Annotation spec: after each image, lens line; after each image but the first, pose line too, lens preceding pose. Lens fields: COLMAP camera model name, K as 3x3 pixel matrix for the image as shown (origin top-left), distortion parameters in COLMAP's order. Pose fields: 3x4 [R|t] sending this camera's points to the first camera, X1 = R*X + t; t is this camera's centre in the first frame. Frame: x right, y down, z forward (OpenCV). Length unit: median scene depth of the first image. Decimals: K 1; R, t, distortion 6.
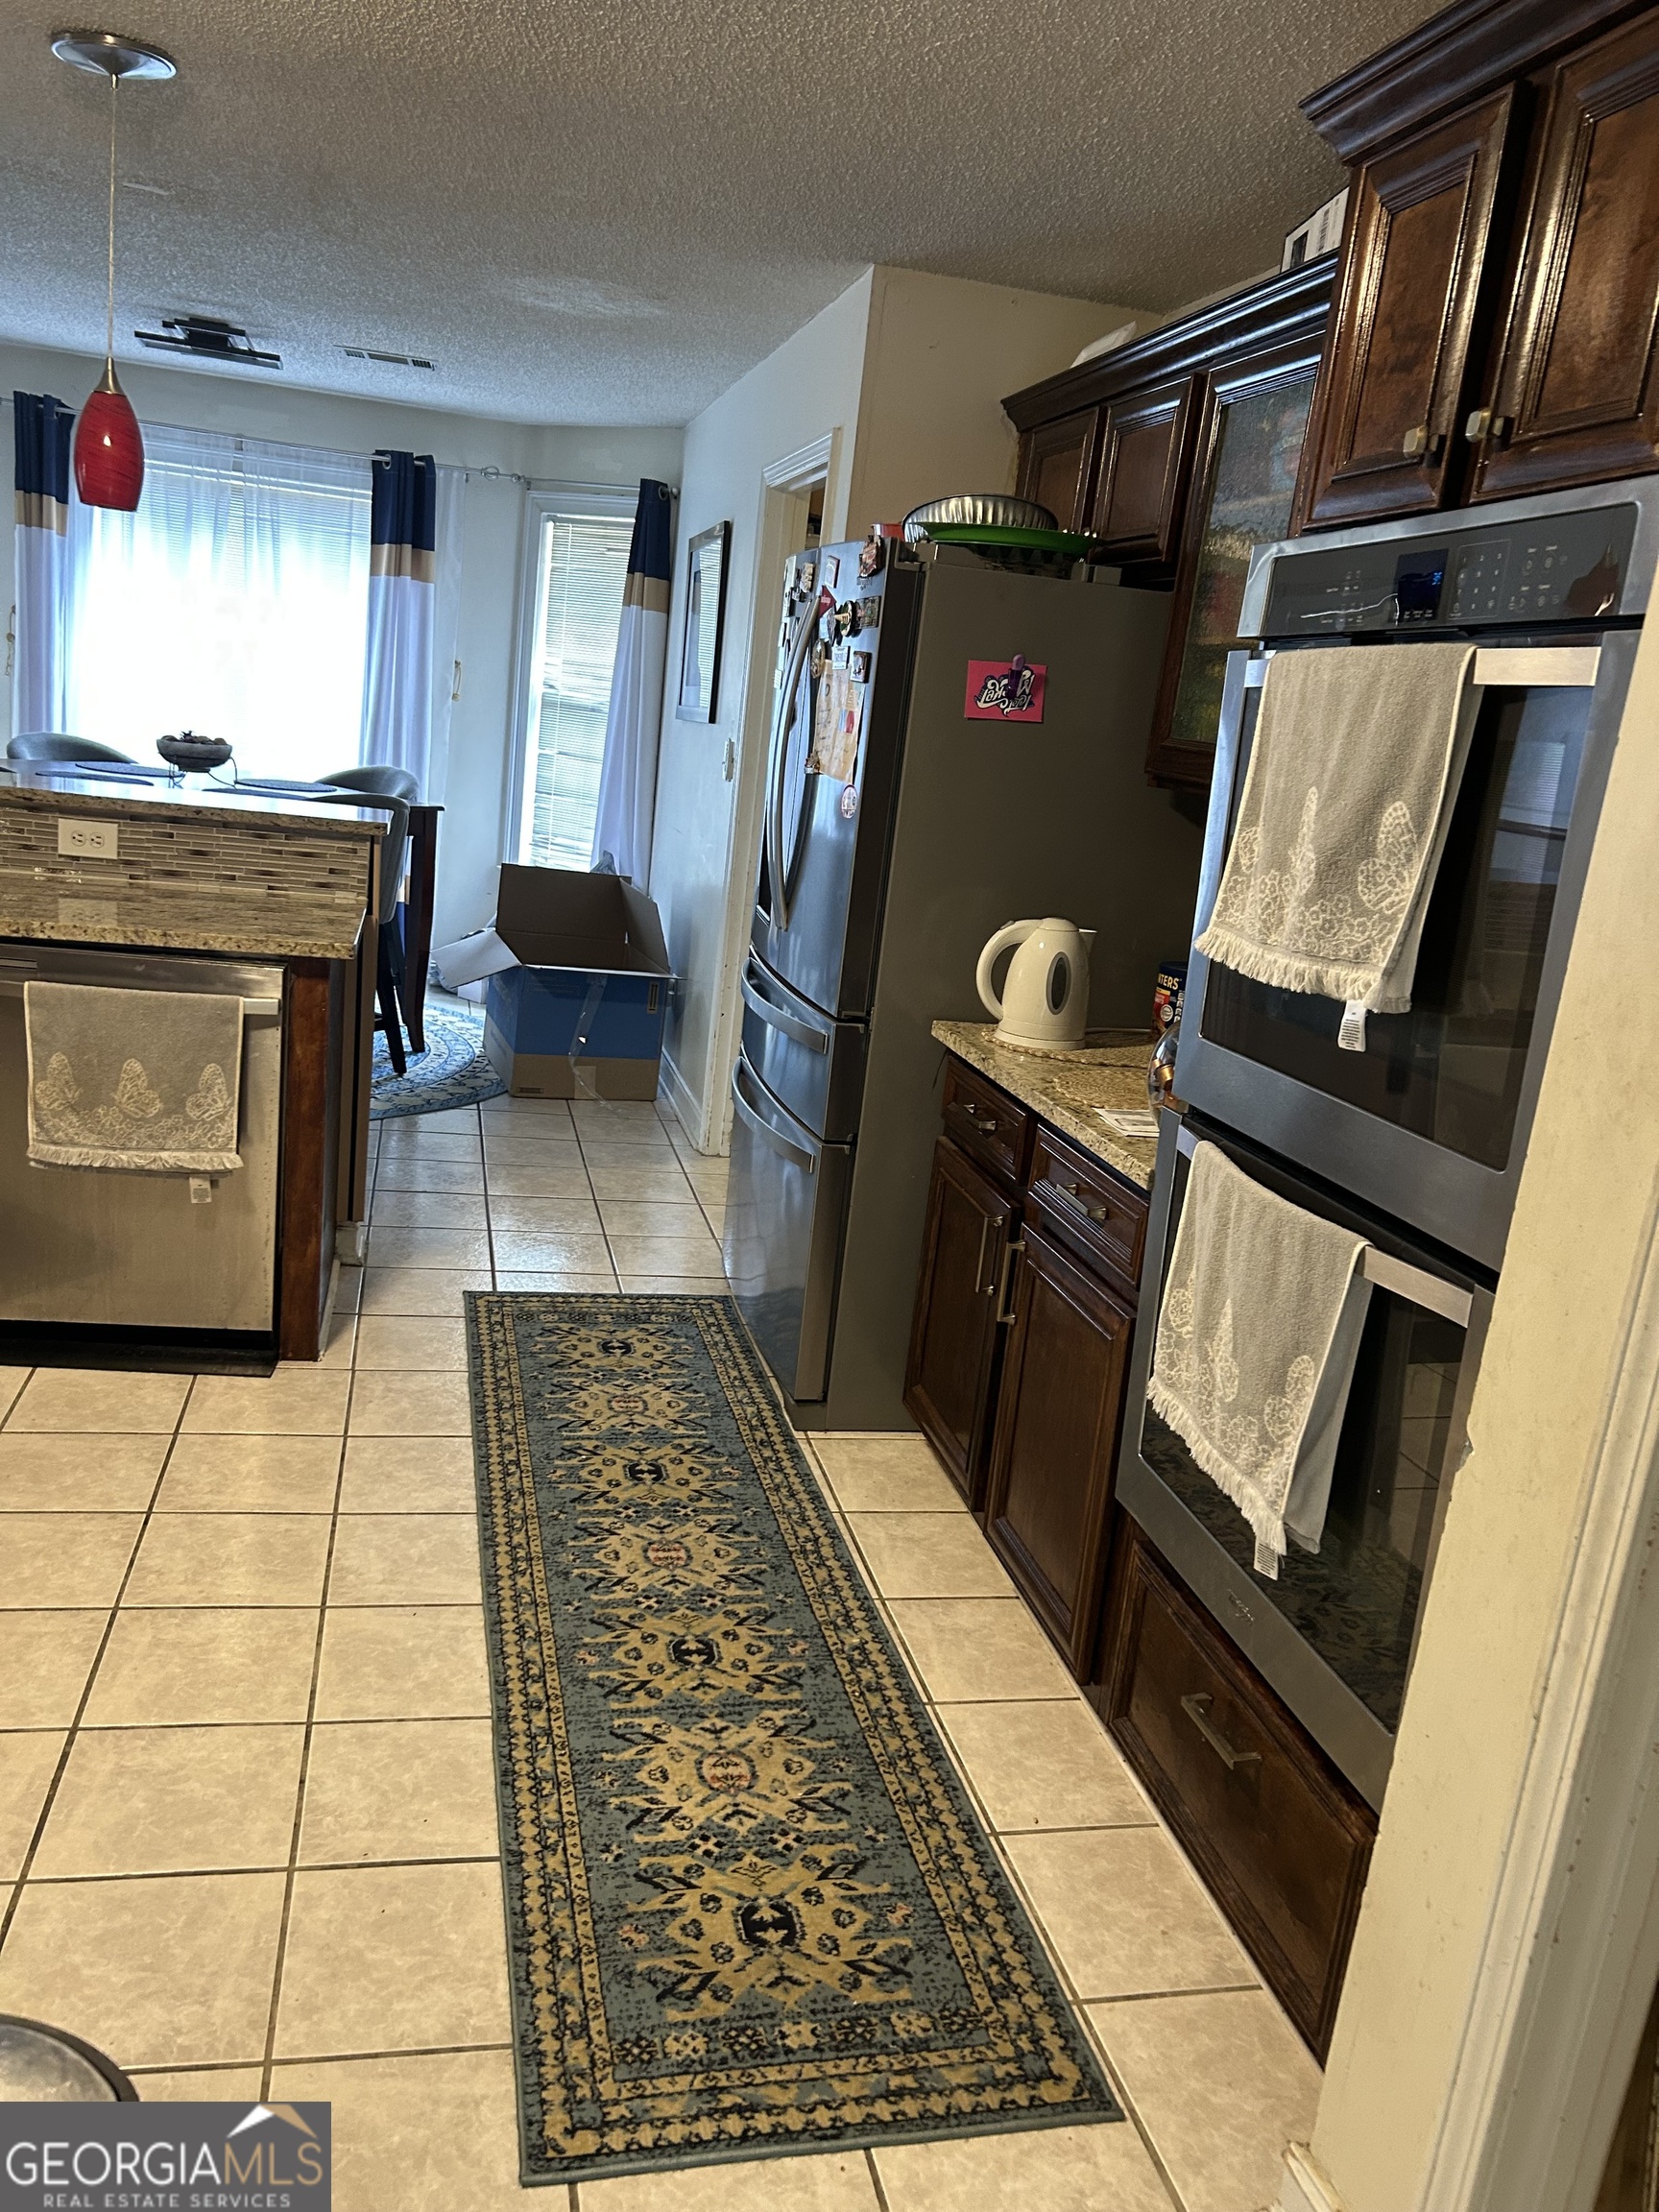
lens RADIAL K [[1640.3, 0, 827.5], [0, 1640.3, 1104.6], [0, 0, 1]] dist [0.026103, -0.029152]
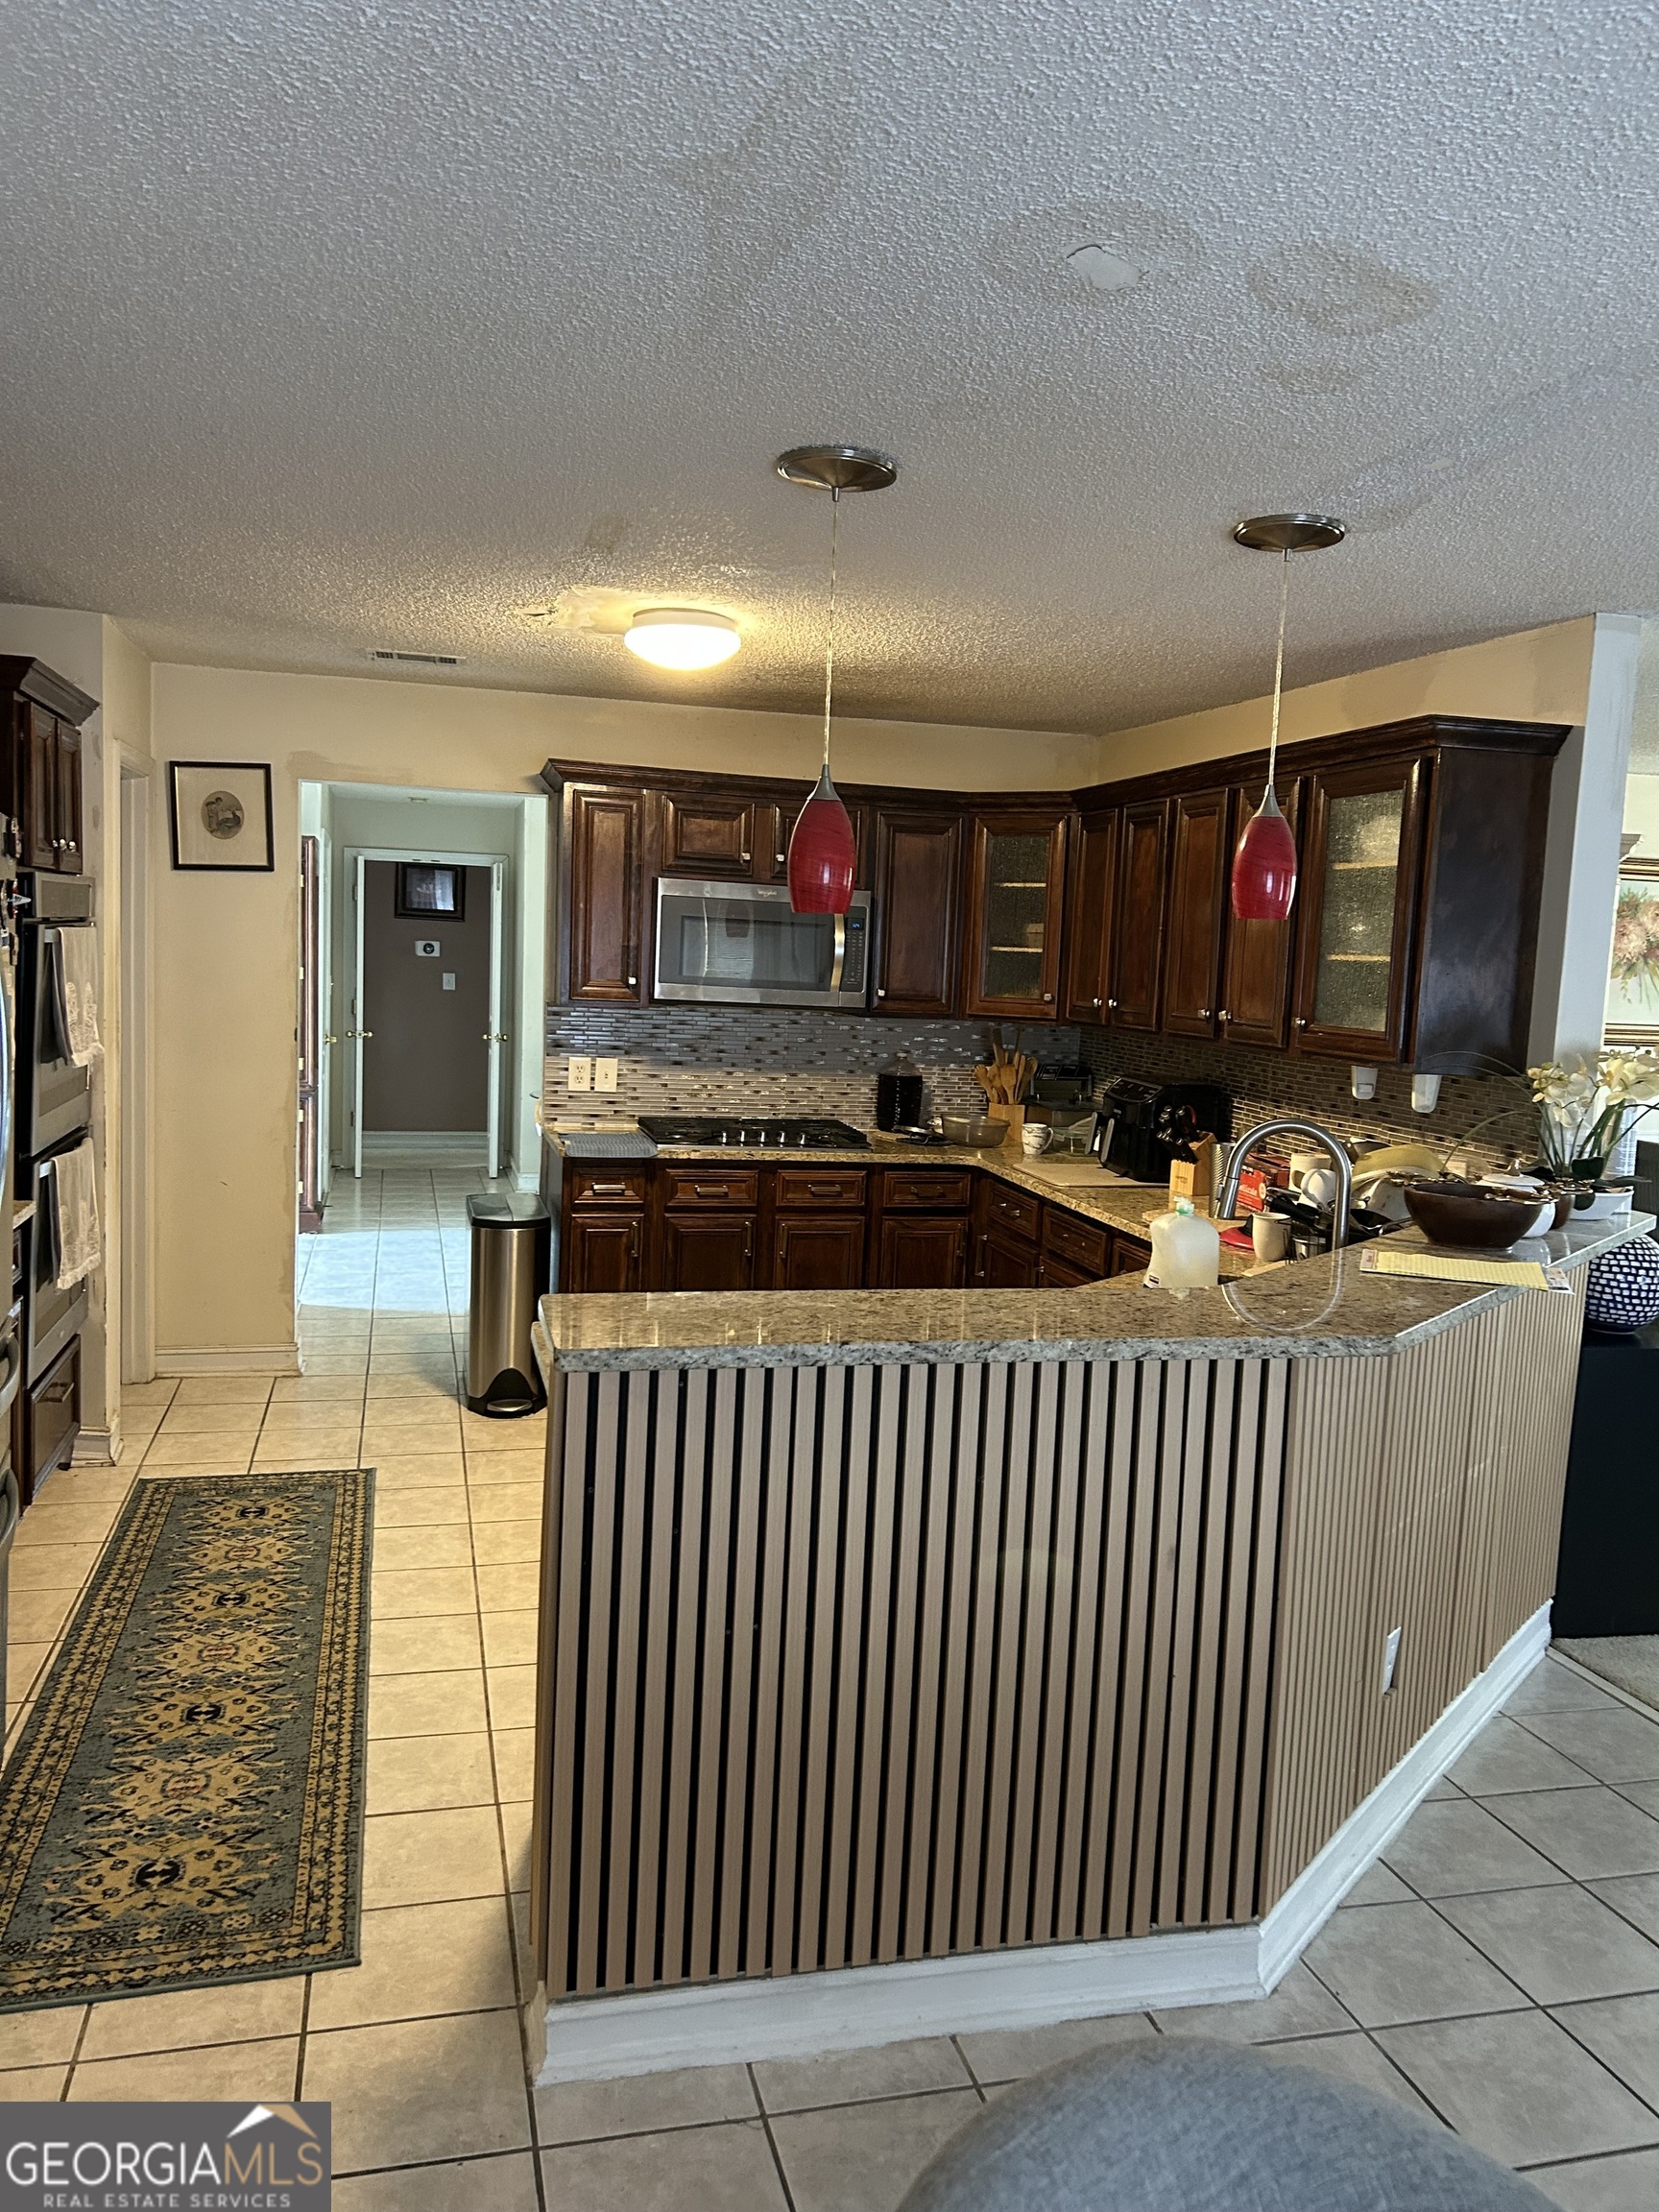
lens RADIAL K [[1640.3, 0, 830.9], [0, 1640.3, 1109.7], [0, 0, 1]] dist [0.026103, -0.029152]
pose [[-0.986741, -0.157519, -0.039125, -0.465062], [-0.161681, 0.932837, 0.321984, -0.624025], [-0.014221, 0.324040, -0.945936, 2.140779]]
